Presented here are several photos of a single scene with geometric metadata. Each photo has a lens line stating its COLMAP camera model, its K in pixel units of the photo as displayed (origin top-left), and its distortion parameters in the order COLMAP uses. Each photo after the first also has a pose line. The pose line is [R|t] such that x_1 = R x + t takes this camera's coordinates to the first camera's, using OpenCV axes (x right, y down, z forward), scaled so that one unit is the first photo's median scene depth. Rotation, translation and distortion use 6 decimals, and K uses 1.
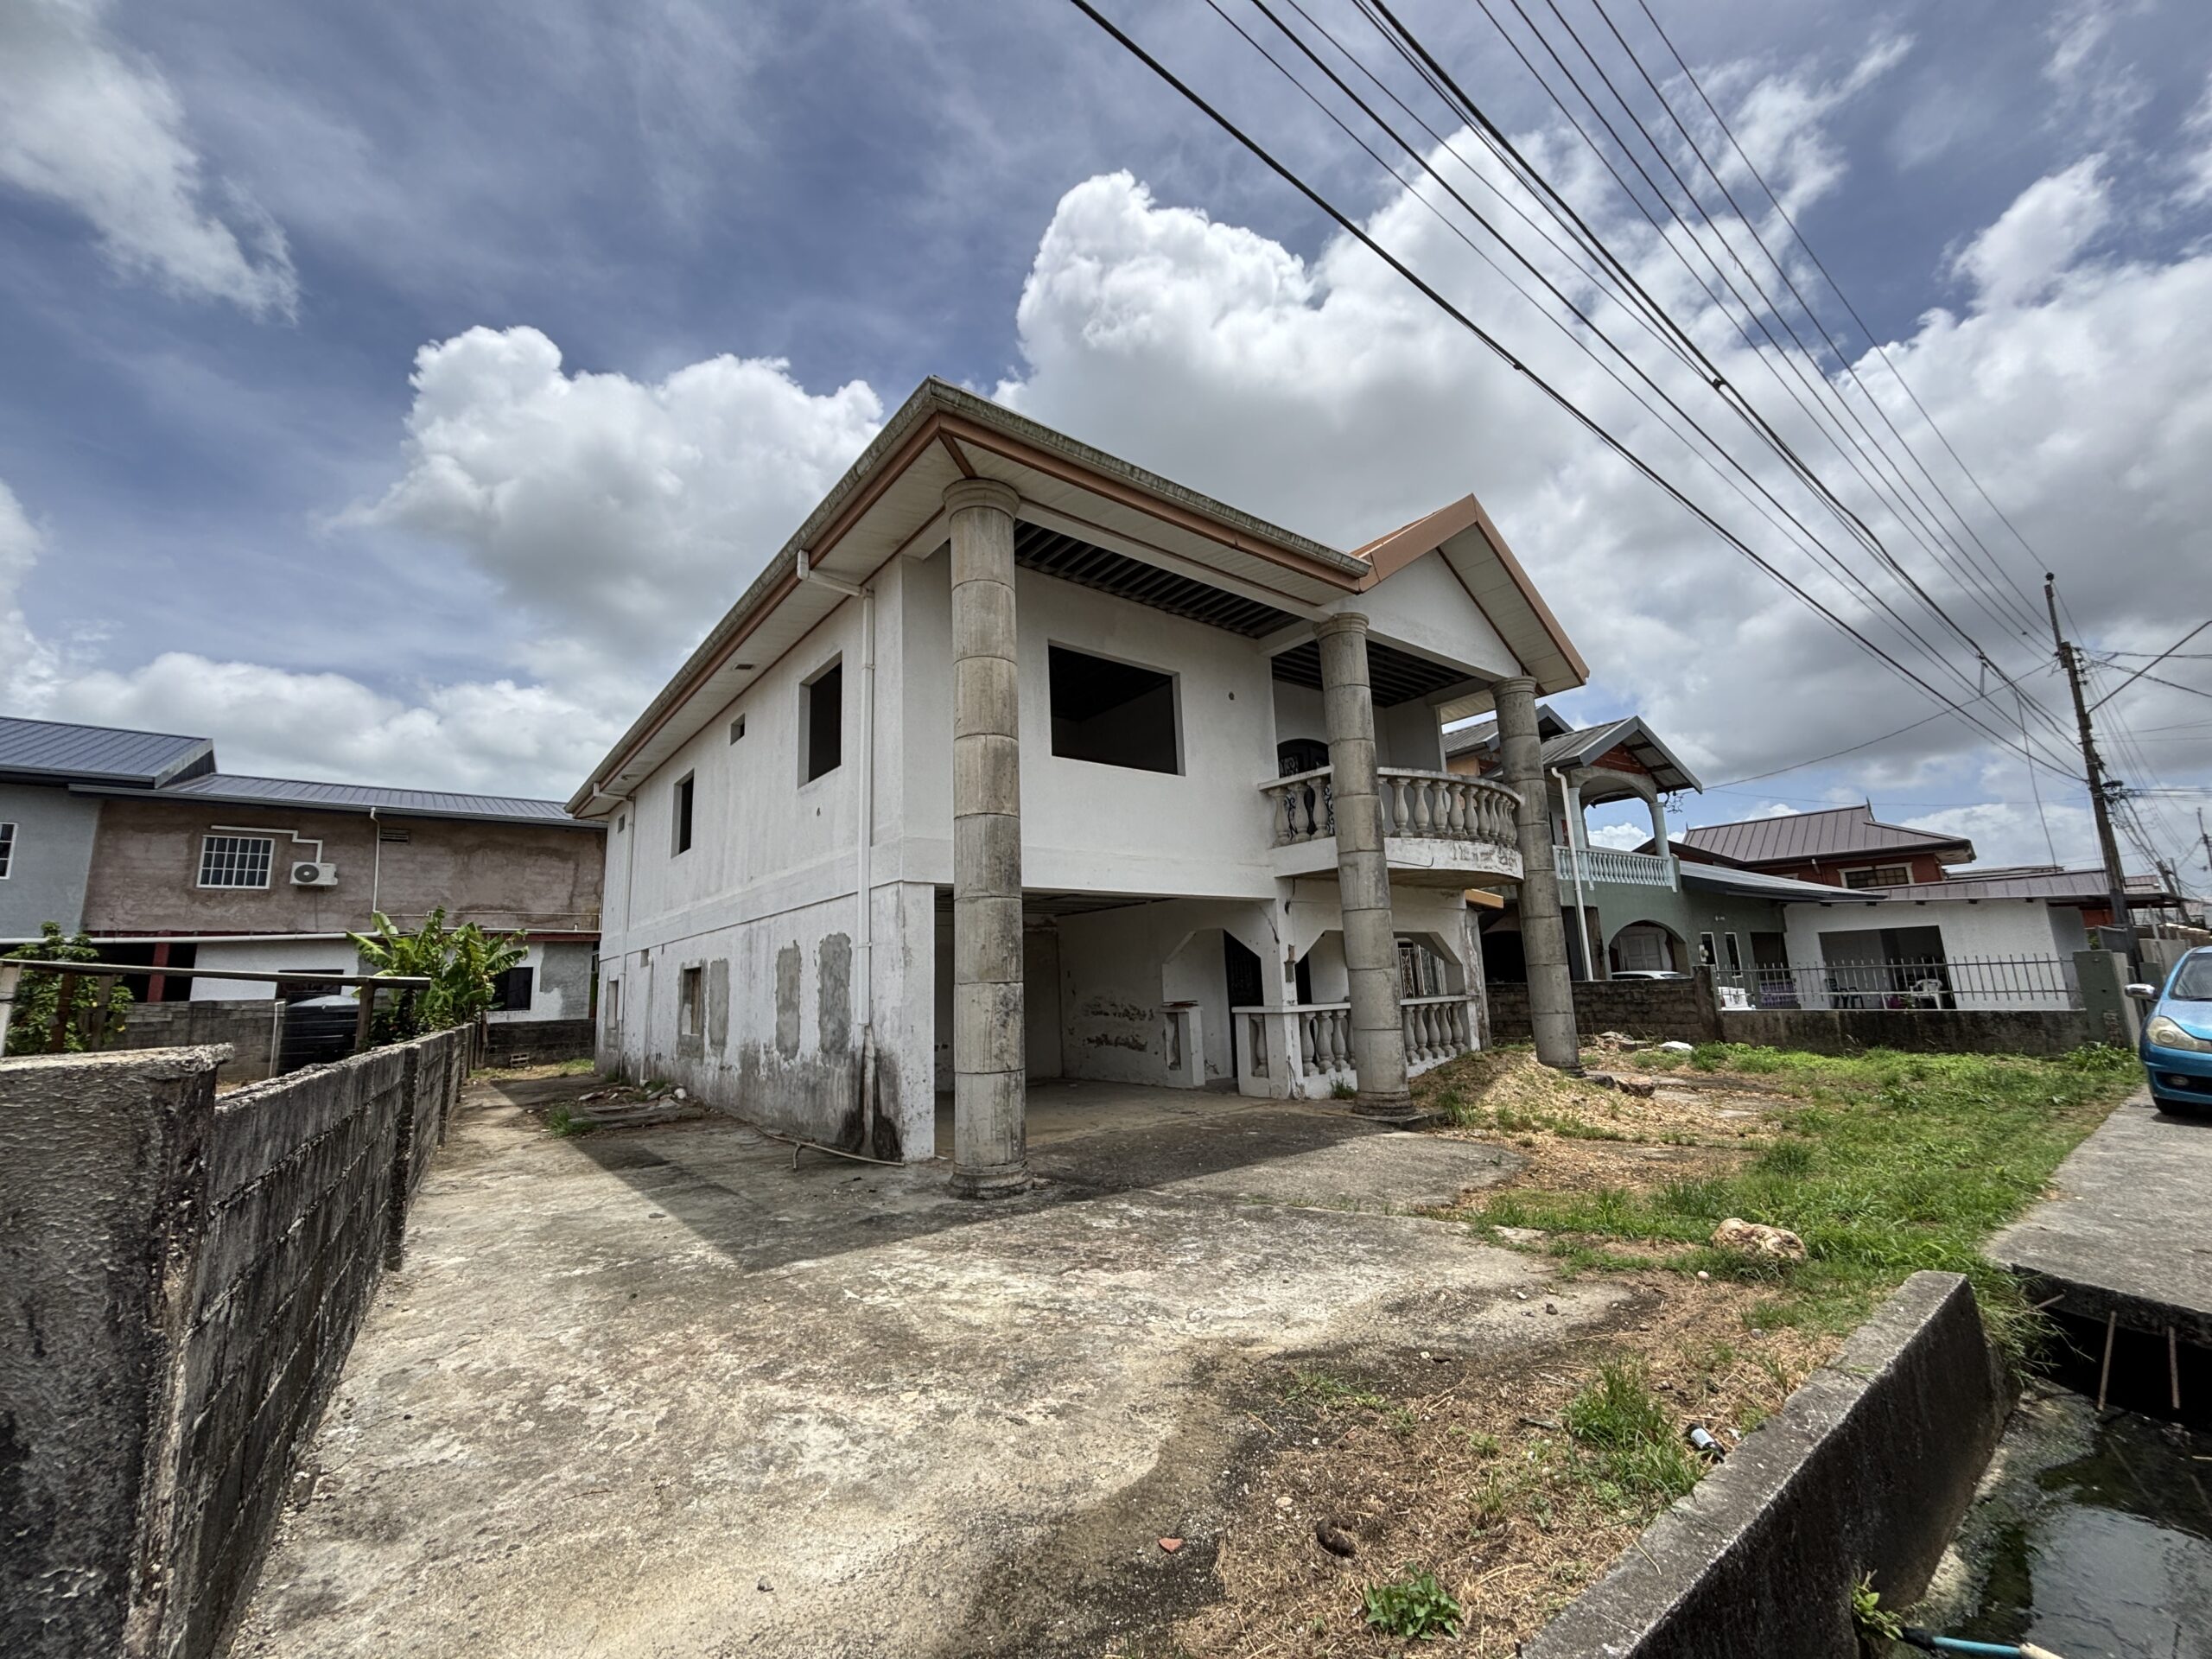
lens RADIAL K [[887.8, 0, 1099.2], [0, 887.8, 823.4], [0, 0, 1]] dist [0.002346, -0.000680]
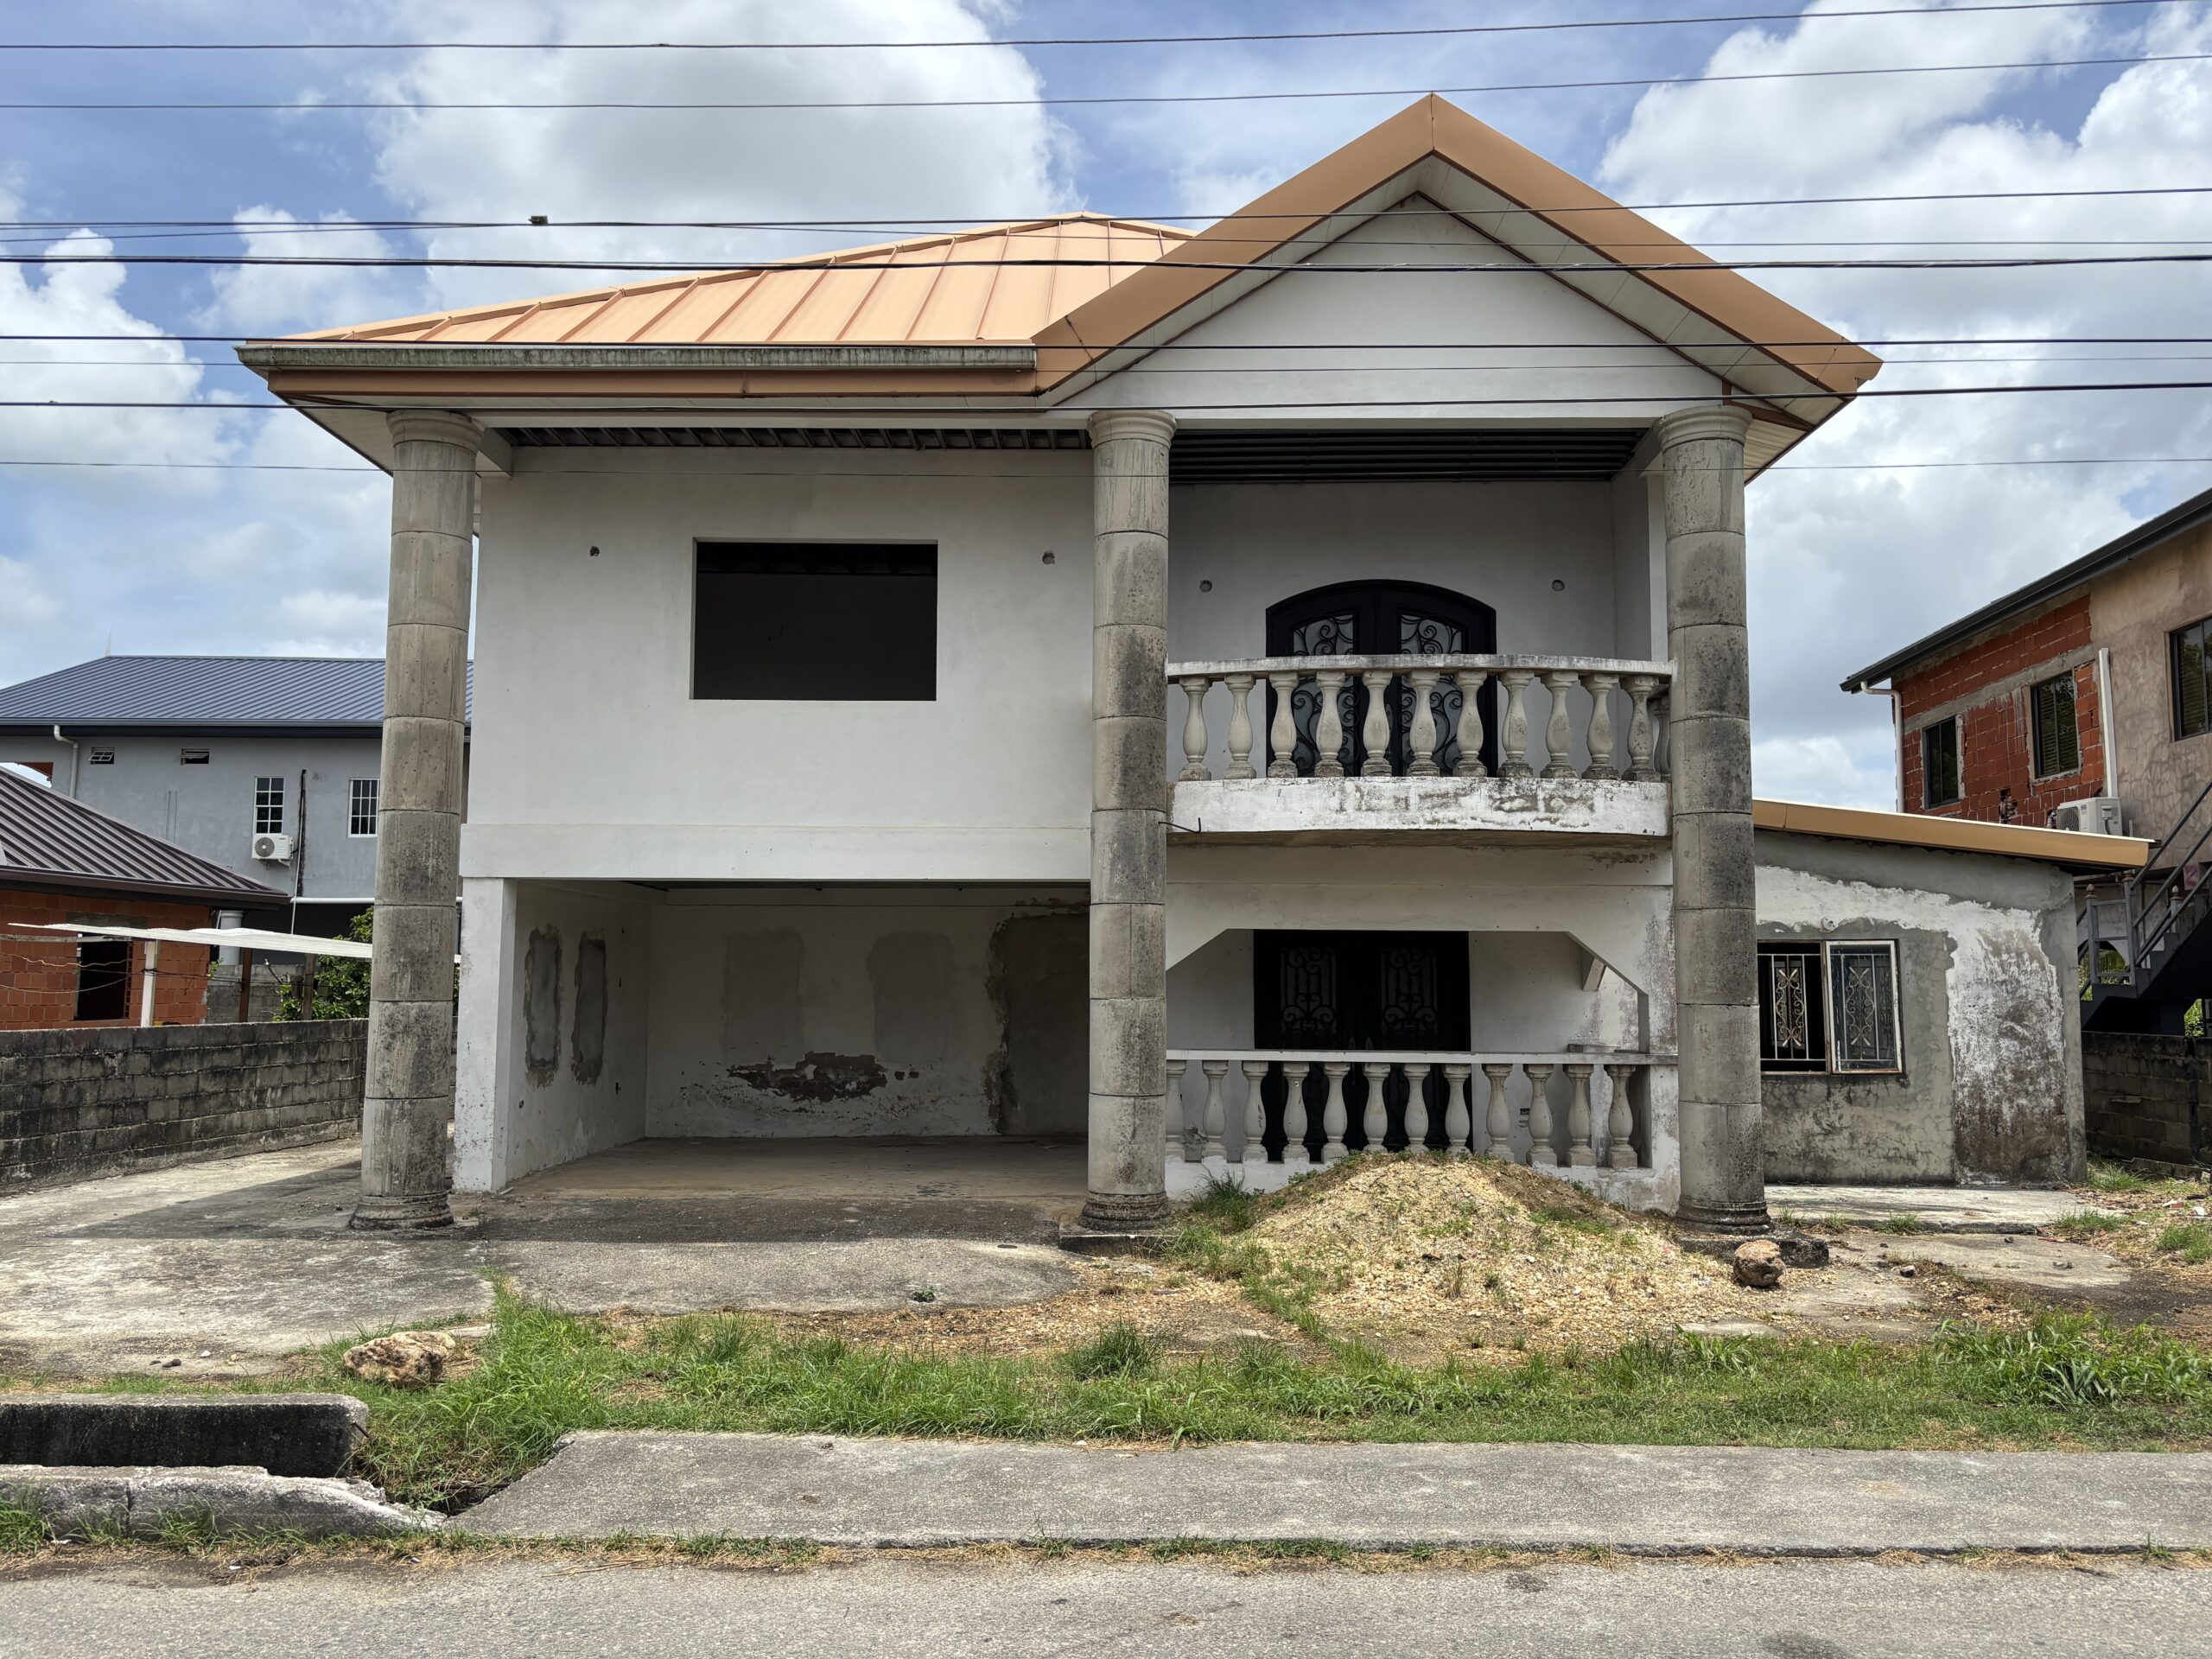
lens RADIAL K [[1665.8, 0, 1114.8], [0, 1665.8, 819.3], [0, 0, 1]] dist [0.030787, -0.027915]
pose [[0.782280, -0.019132, -0.622633, 1.114620], [0.079666, 0.994393, 0.069537, -0.045609], [0.617812, -0.104001, 0.779418, 0.111551]]
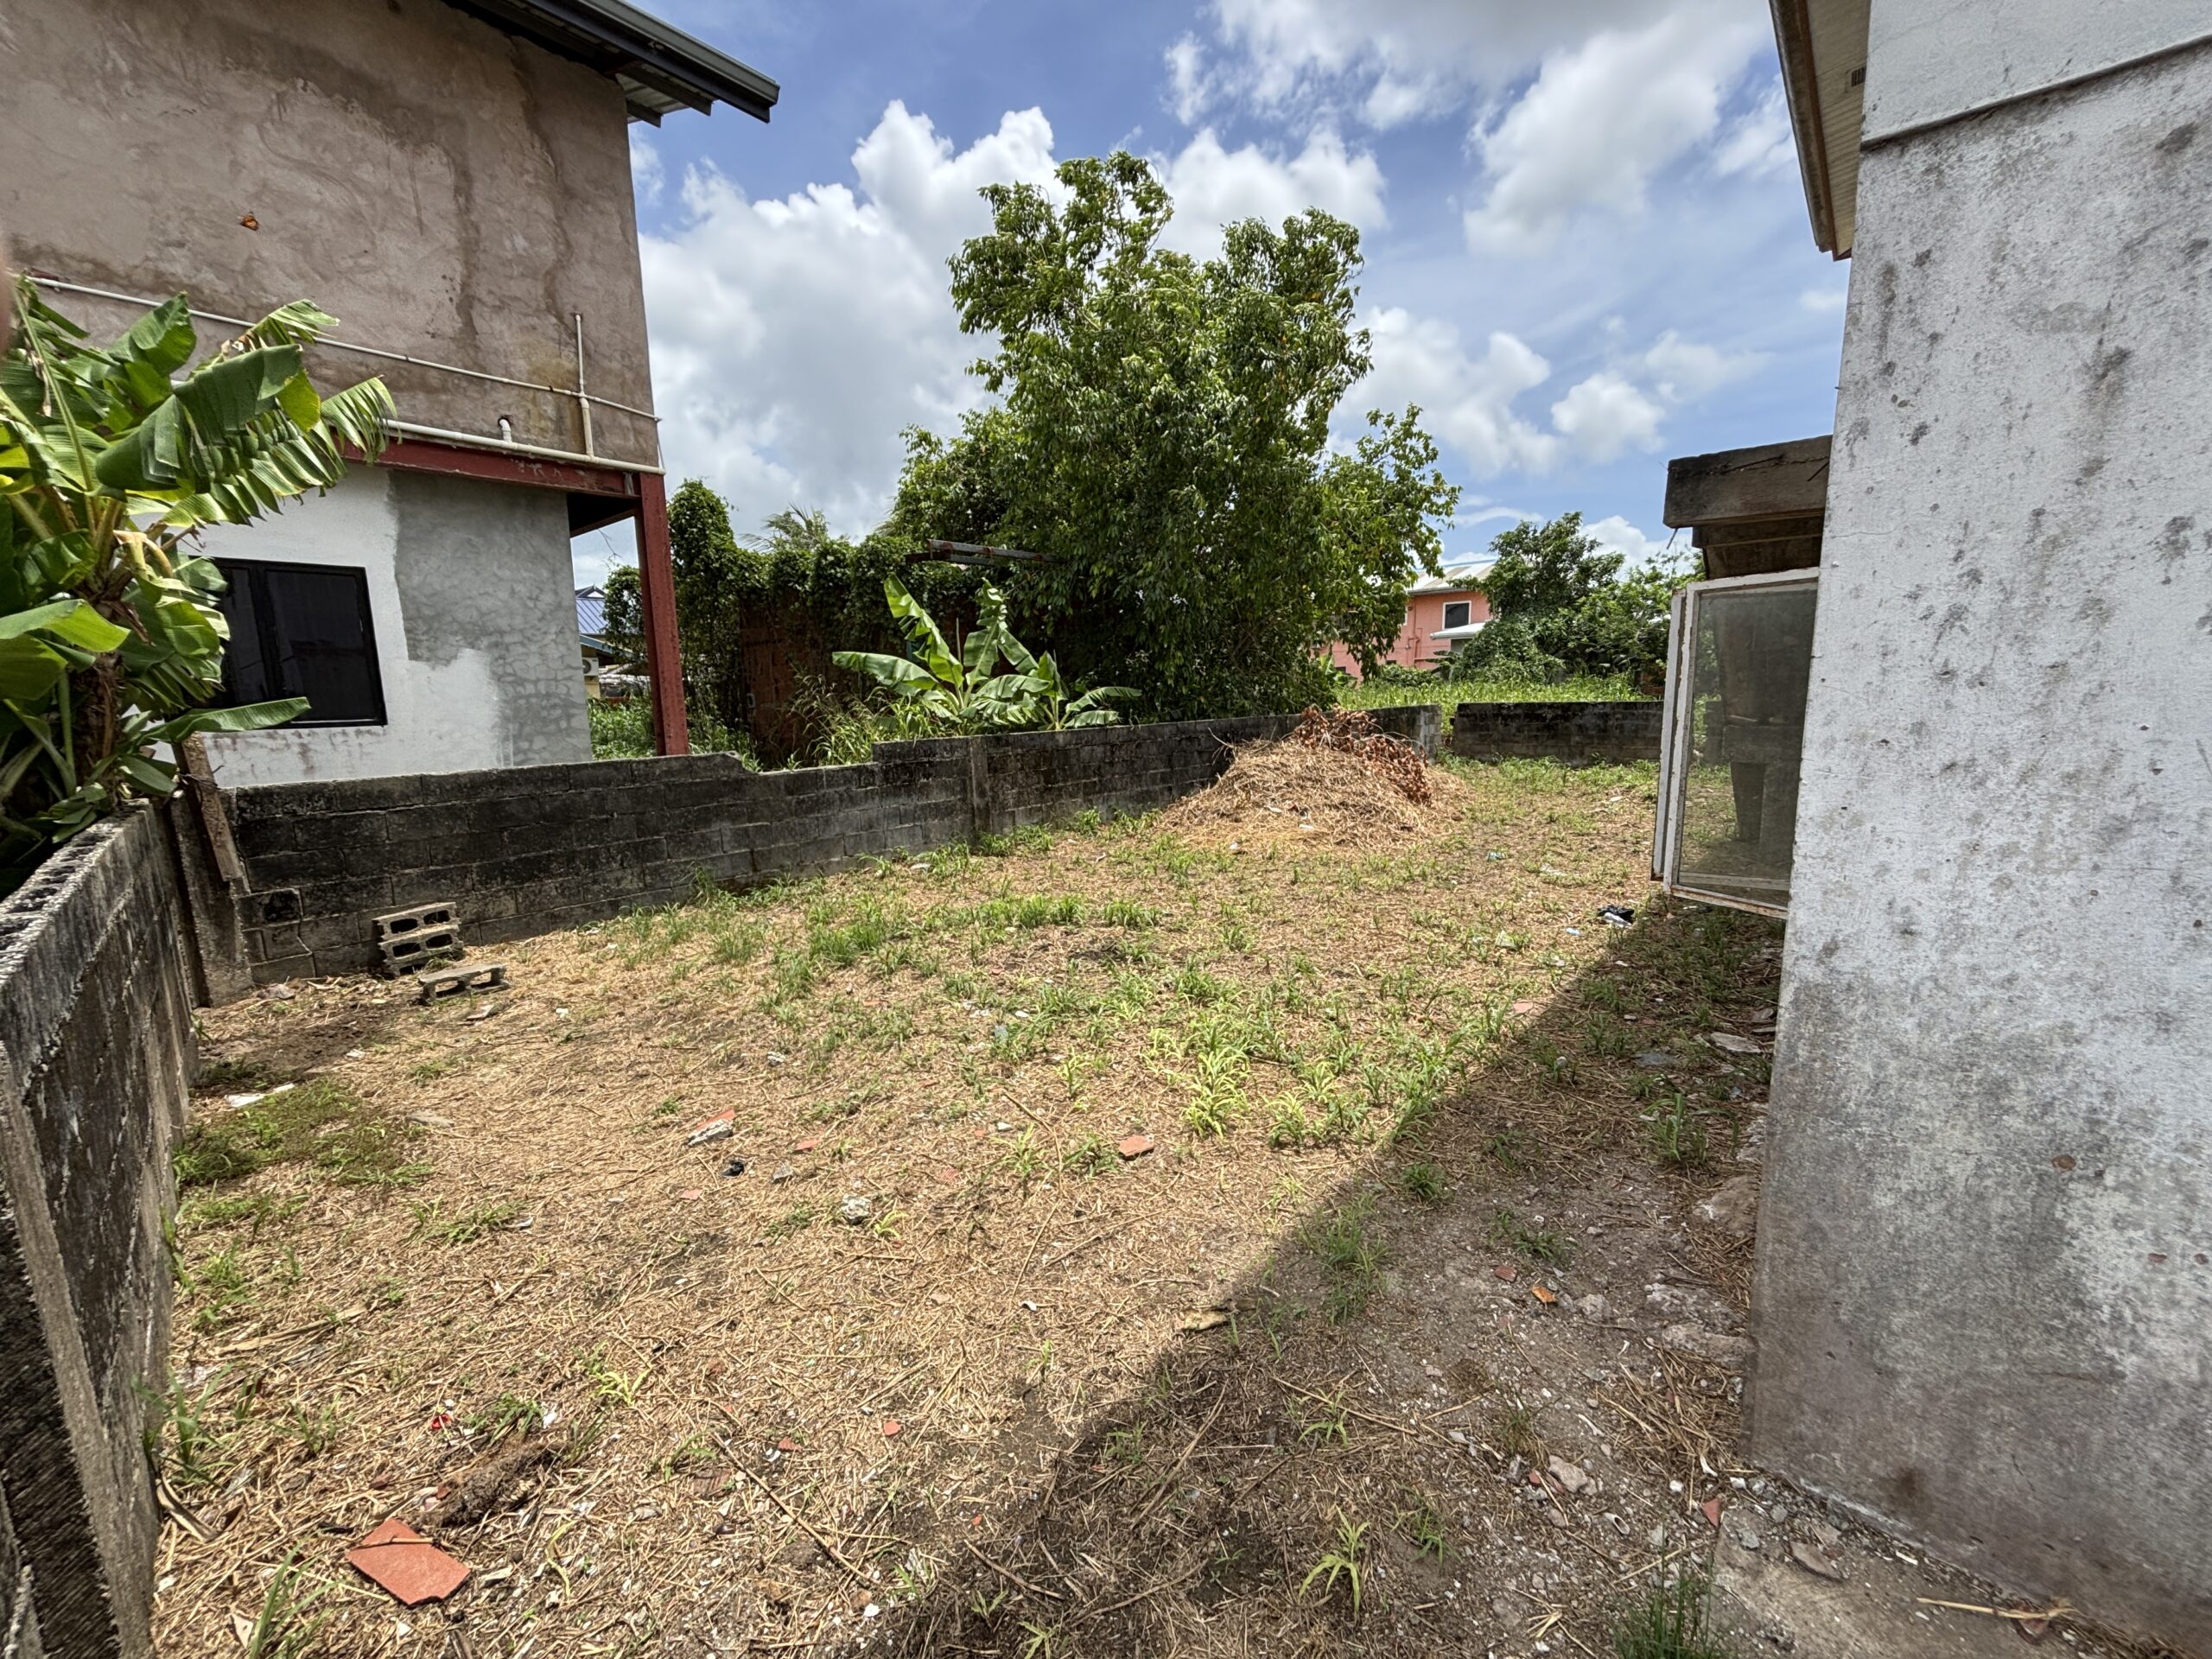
lens RADIAL K [[887.8, 0, 1093.0], [0, 887.8, 819.3], [0, 0, 1]] dist [0.002346, -0.000680]
pose [[0.981029, -0.013909, 0.193359, -1.361041], [-0.049011, 0.947225, 0.316800, 0.399478], [-0.187561, -0.320267, 0.928574, 1.972991]]
